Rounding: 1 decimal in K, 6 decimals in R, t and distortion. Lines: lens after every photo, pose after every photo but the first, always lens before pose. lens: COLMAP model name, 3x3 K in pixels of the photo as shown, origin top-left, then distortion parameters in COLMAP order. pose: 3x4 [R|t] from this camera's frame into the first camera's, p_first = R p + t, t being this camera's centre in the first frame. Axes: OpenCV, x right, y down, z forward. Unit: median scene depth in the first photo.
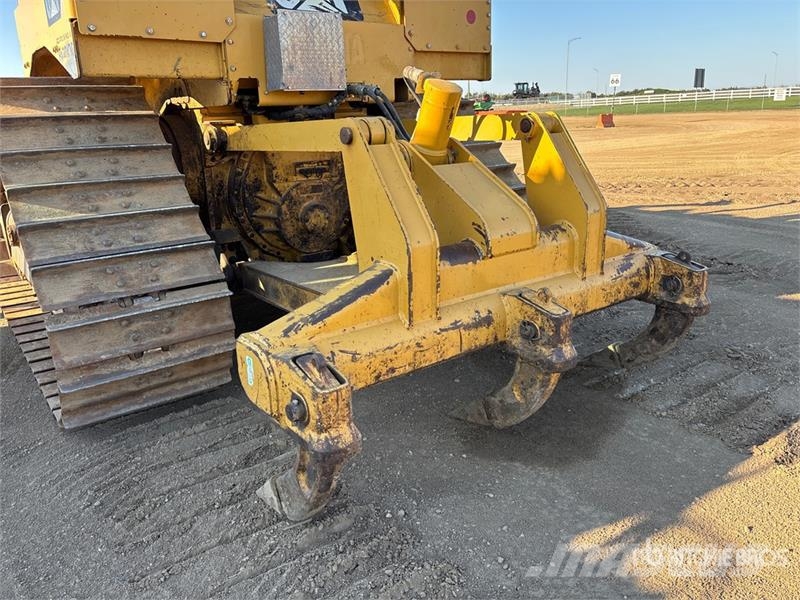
lens RADIAL K [[605.6, 0, 398.1], [0, 605.6, 302.7], [0, 0, 1]] dist [0.025198, -0.004528]
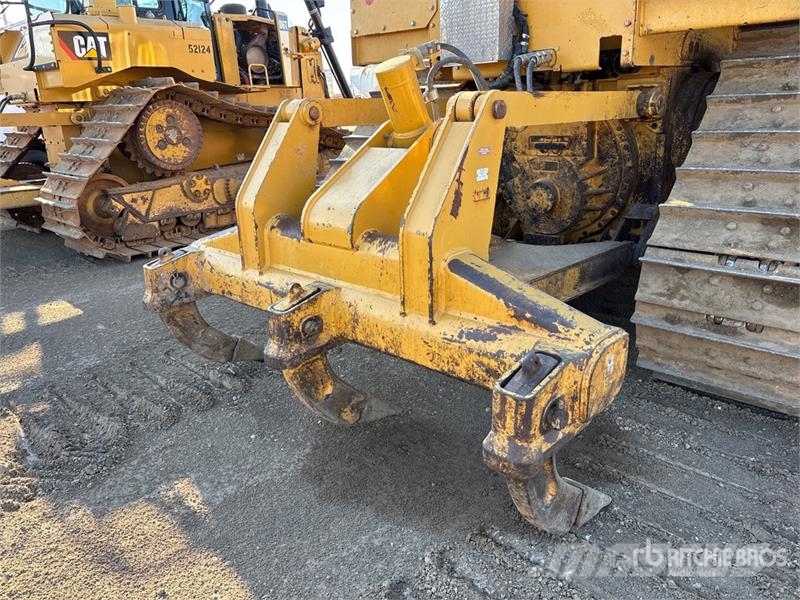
lens RADIAL K [[605.6, 0, 398.1], [0, 605.6, 302.7], [0, 0, 1]] dist [0.025198, -0.004528]
pose [[0.164458, 0.335514, -0.927569, 0.841297], [-0.256526, 0.922563, 0.288222, -0.227017], [0.952443, 0.190545, 0.237790, 0.669265]]
